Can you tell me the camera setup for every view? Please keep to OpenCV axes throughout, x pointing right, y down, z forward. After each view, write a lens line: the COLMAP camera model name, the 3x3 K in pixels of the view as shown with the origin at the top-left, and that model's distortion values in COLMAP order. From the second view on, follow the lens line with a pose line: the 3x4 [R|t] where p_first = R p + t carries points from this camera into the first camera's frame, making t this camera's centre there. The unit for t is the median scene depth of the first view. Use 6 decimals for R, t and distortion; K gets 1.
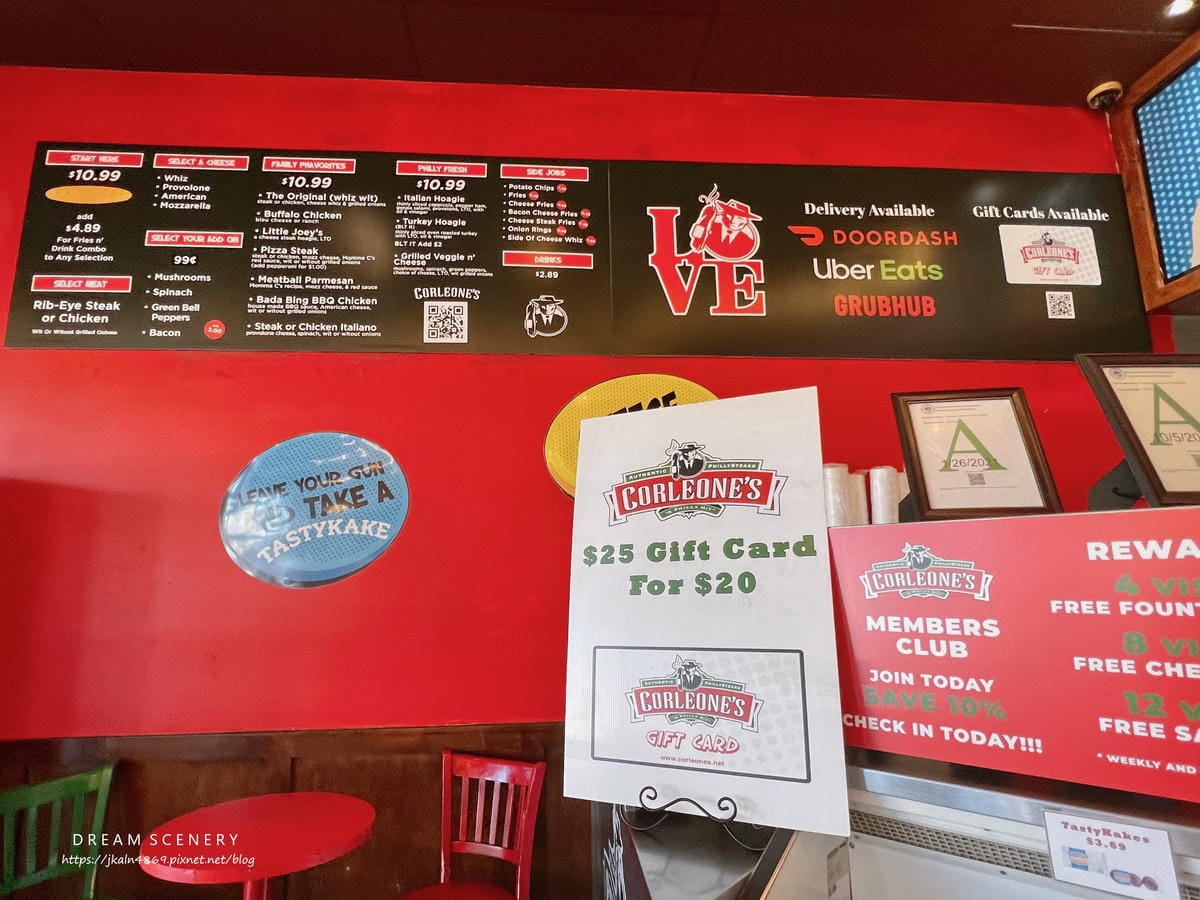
lens RADIAL K [[646.3, 0, 600.0], [0, 646.3, 450.0], [0, 0, 1]] dist [-0.002298, 0.000408]
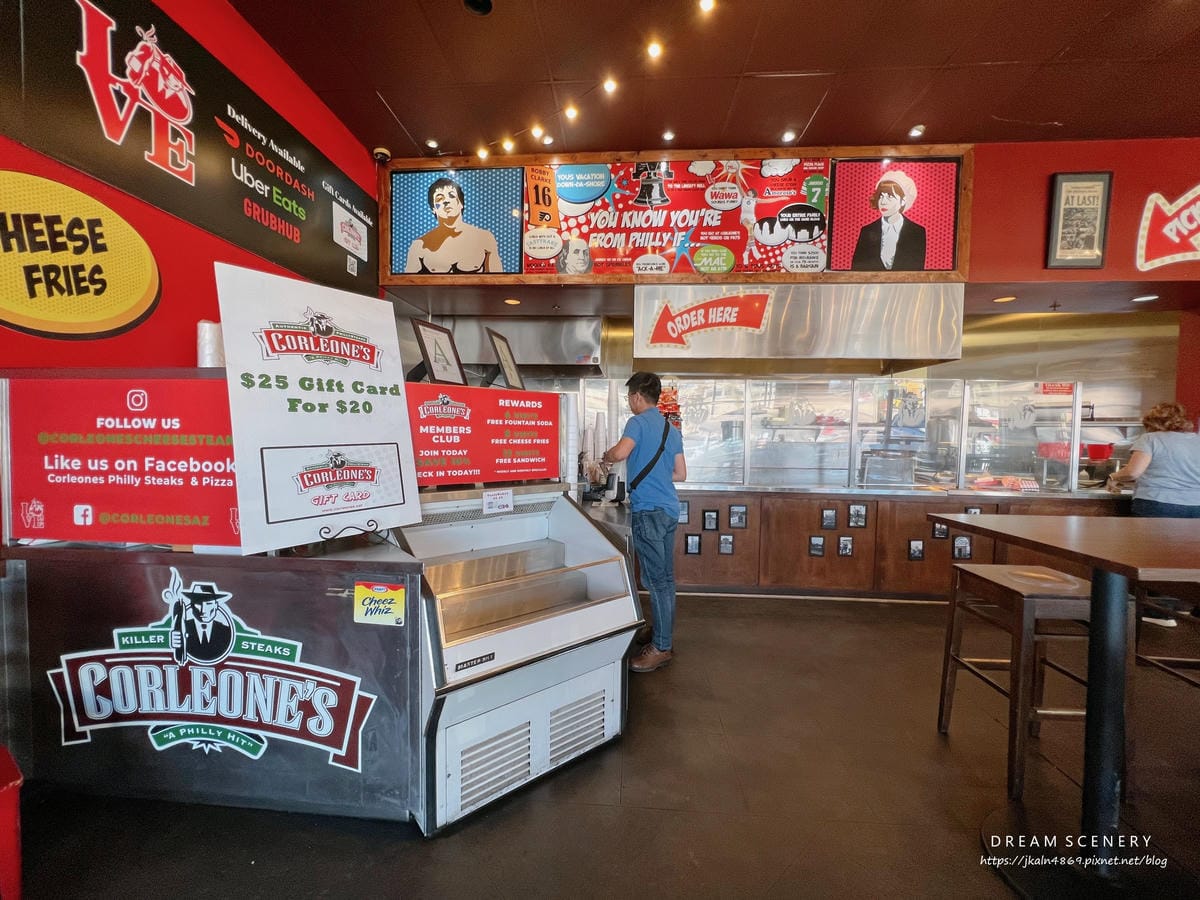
lens RADIAL K [[479.3, 0, 602.0], [0, 479.3, 432.3], [0, 0, 1]] dist [0.000363, 0.000285]
pose [[0.138254, 0.012269, 0.990321, -0.889190], [-0.196340, 0.980417, 0.015264, 0.118024], [-0.970740, -0.196550, 0.137955, 0.182712]]
